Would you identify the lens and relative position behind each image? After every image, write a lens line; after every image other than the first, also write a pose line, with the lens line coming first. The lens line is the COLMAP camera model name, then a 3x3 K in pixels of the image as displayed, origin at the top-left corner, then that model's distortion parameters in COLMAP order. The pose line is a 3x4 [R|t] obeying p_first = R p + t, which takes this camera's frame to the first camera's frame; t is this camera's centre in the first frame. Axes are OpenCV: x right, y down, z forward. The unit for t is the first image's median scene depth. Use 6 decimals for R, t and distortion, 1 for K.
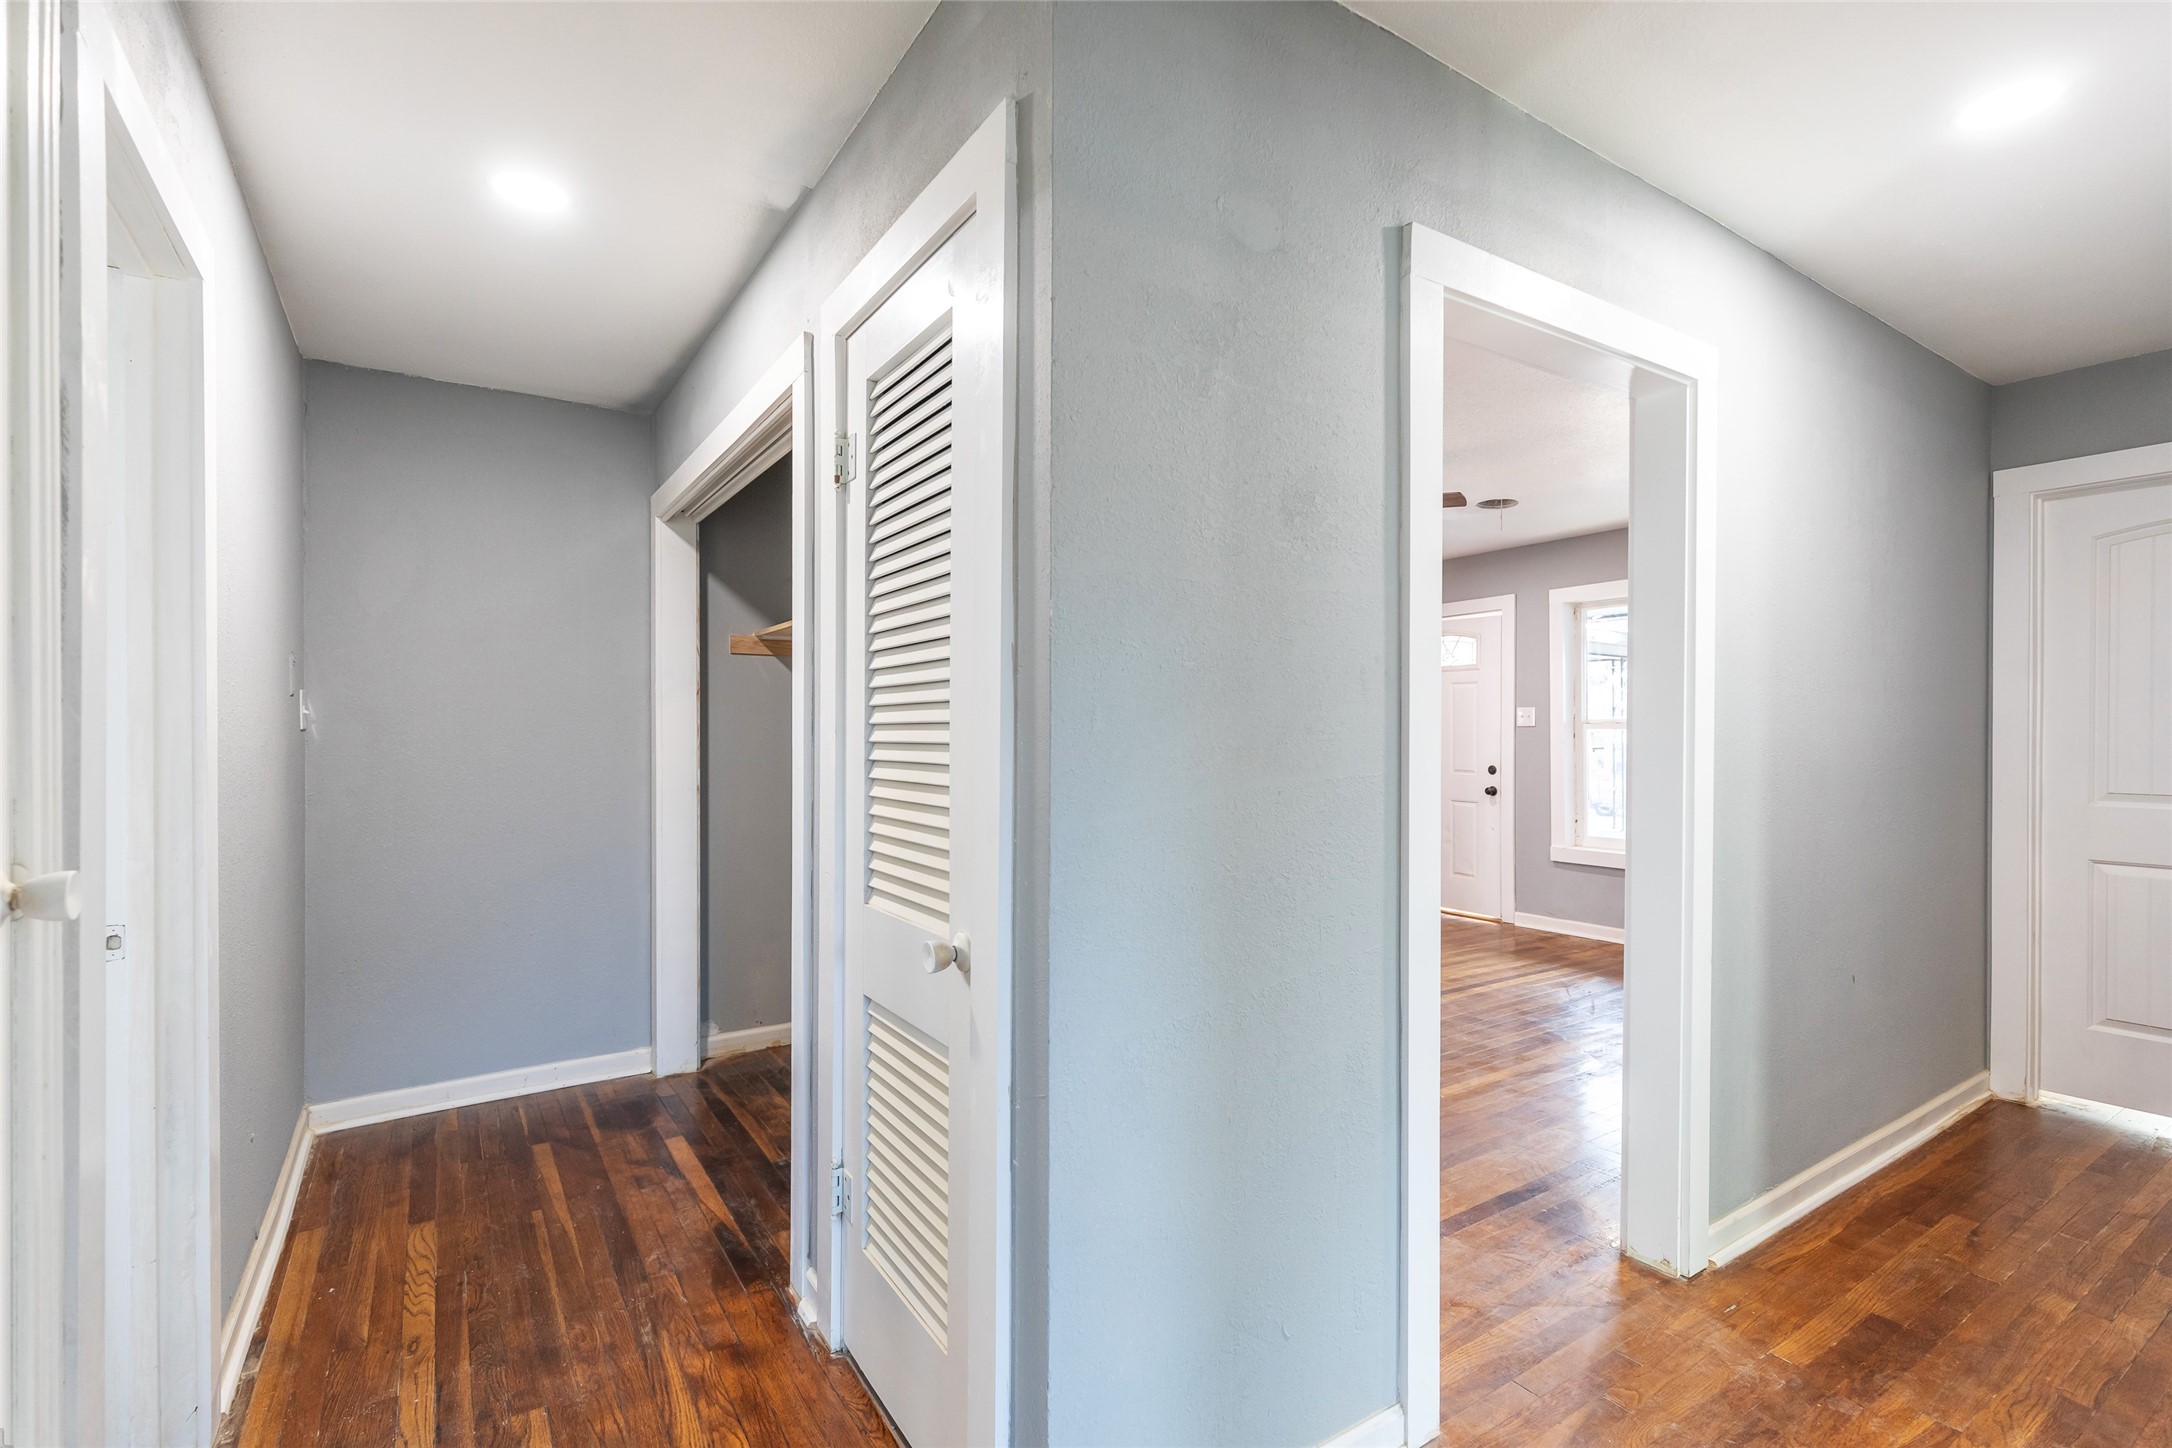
lens RADIAL K [[985.9, 0, 1095.0], [0, 985.9, 739.5], [0, 0, 1]] dist [0.007494, -0.000254]
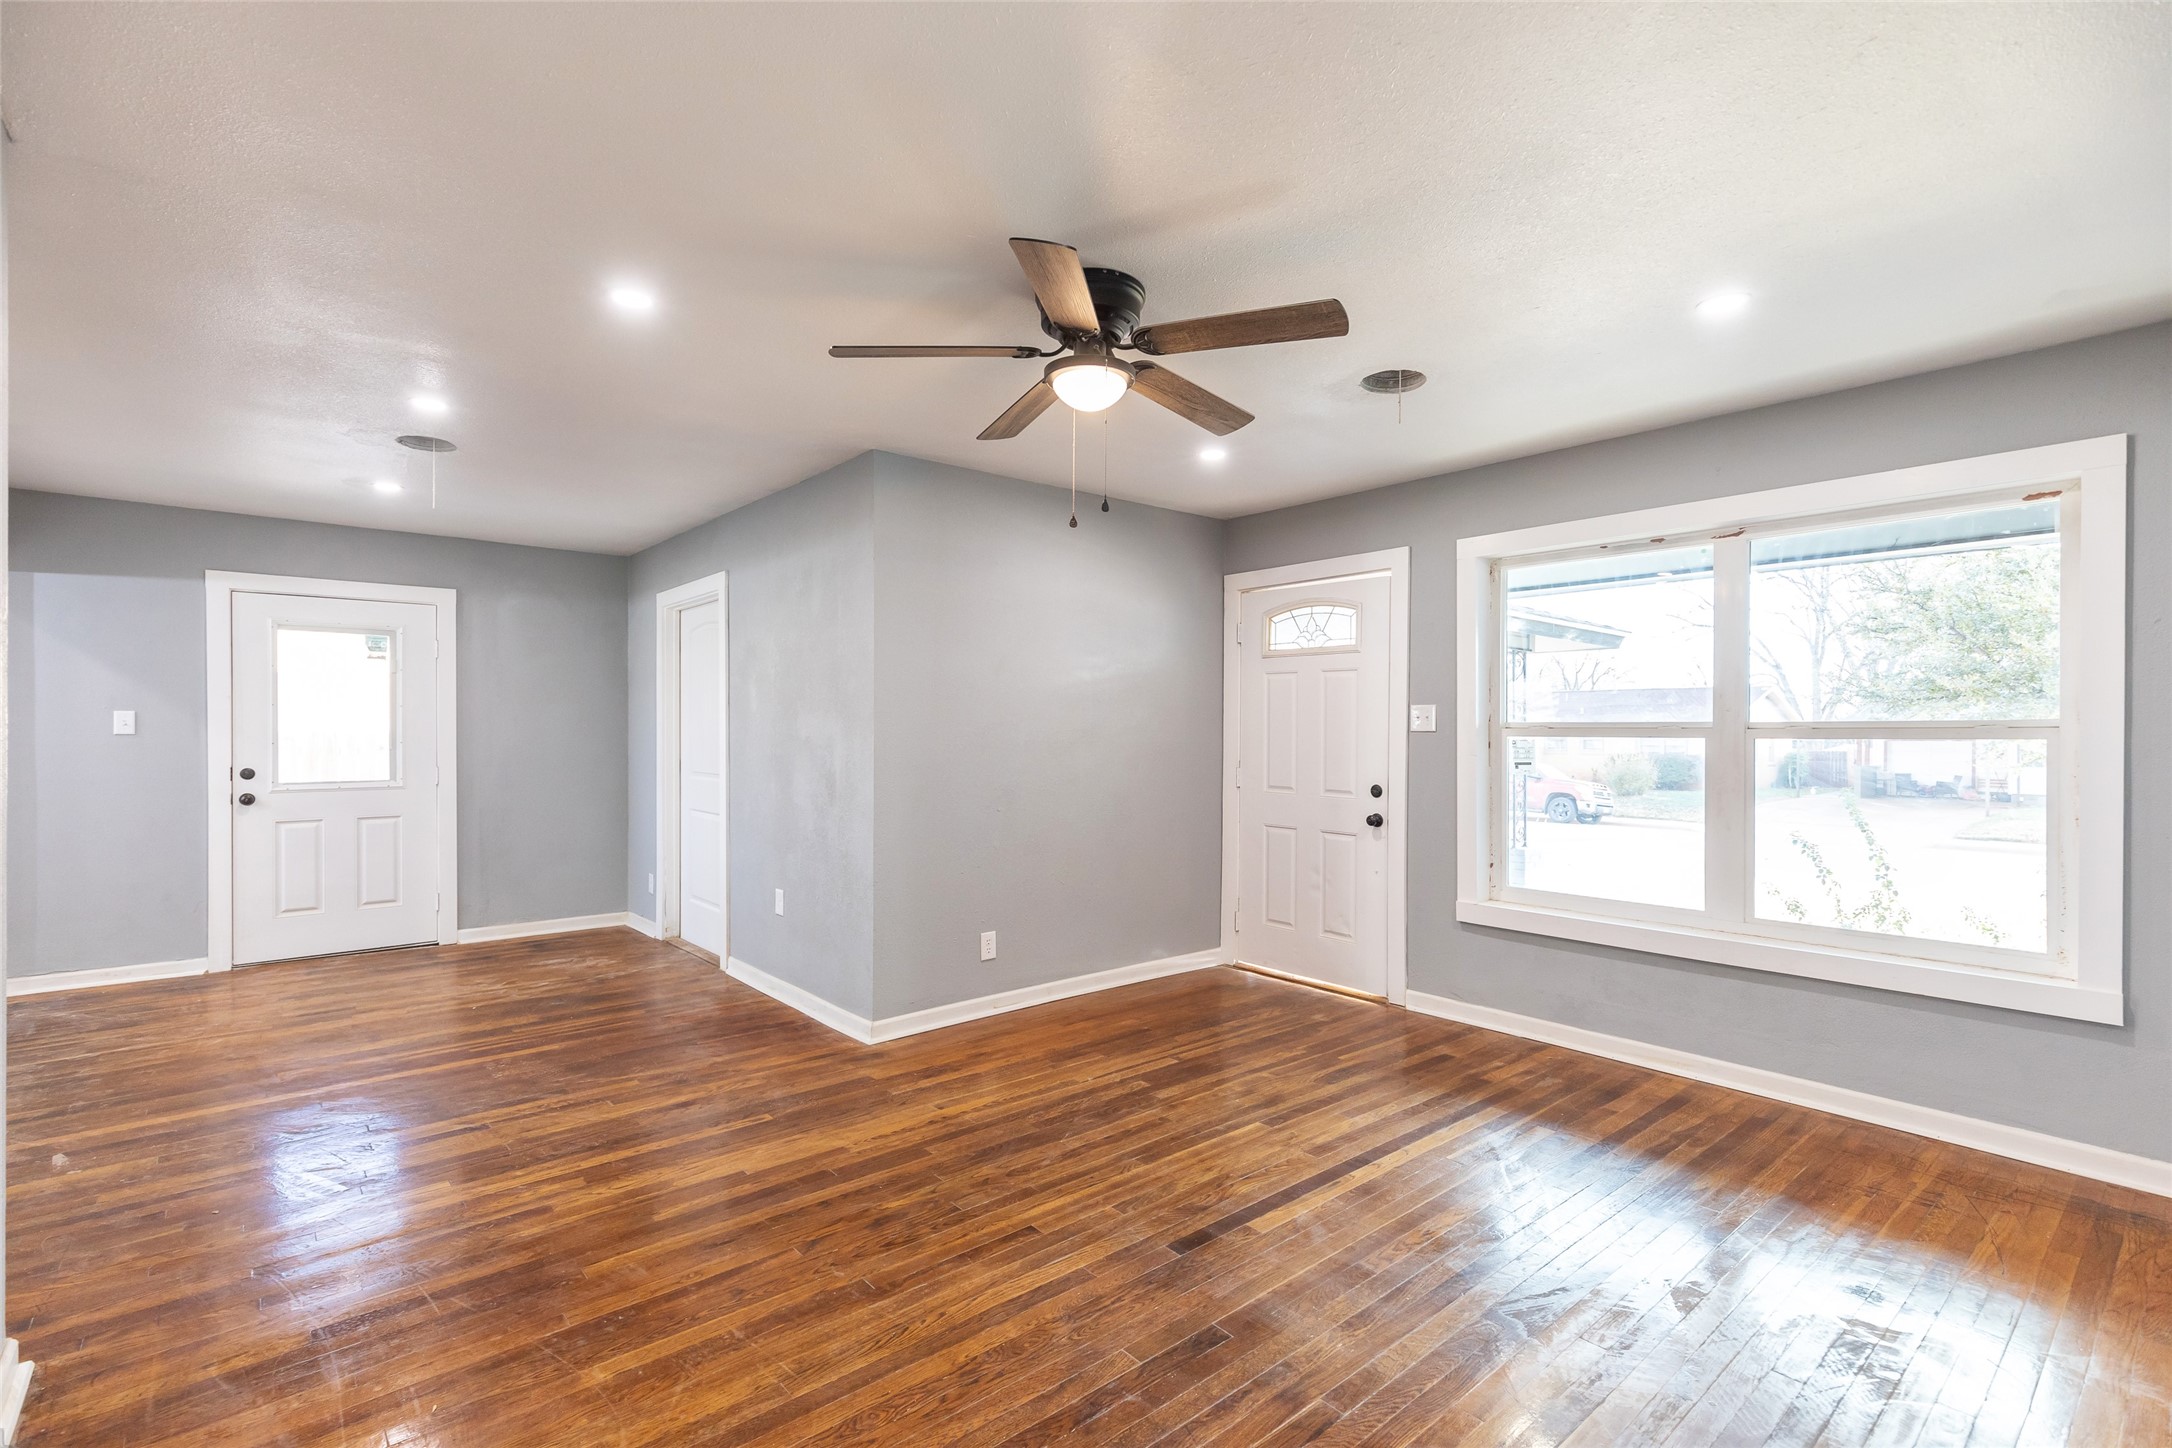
lens RADIAL K [[985.9, 0, 1067.2], [0, 985.9, 738.9], [0, 0, 1]] dist [0.007494, -0.000254]
pose [[0.995728, 0.002012, 0.092308, 0.115501], [-0.002981, 0.999942, 0.010354, -0.014874], [-0.092282, -0.010585, 0.995677, 0.316487]]
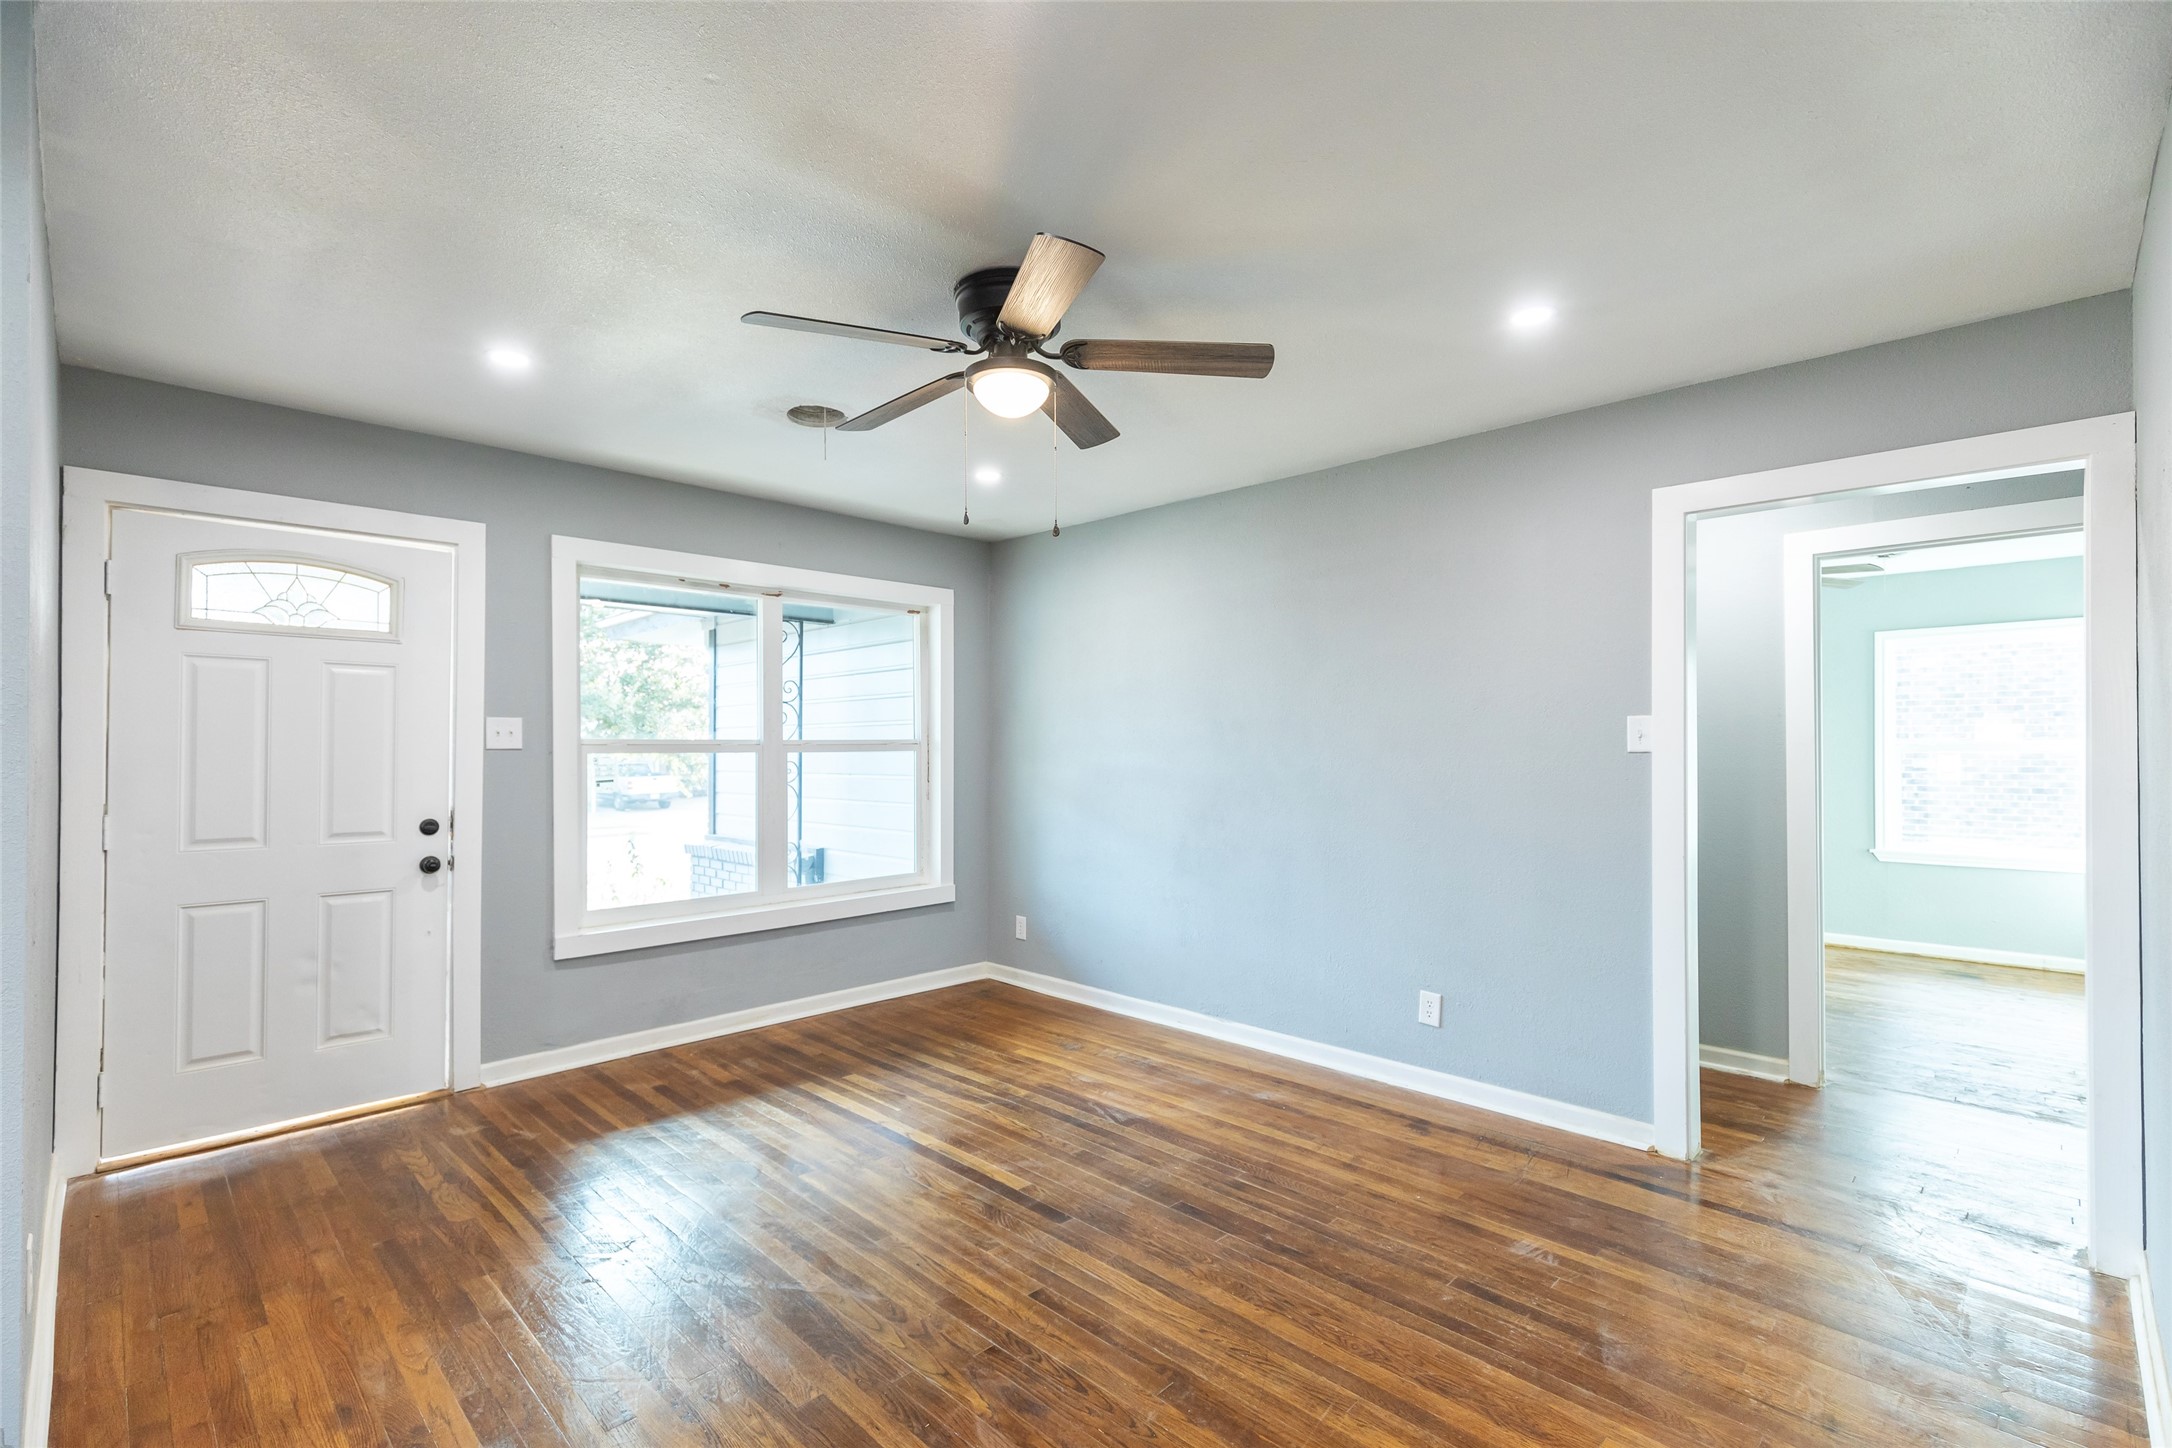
lens RADIAL K [[985.9, 0, 1113.9], [0, 985.9, 755.4], [0, 0, 1]] dist [0.007494, -0.000254]
pose [[-0.214579, -0.009808, 0.976657, -0.235375], [-0.002264, 0.999952, 0.009544, -0.016591], [-0.976704, -0.000163, -0.214591, 0.777914]]
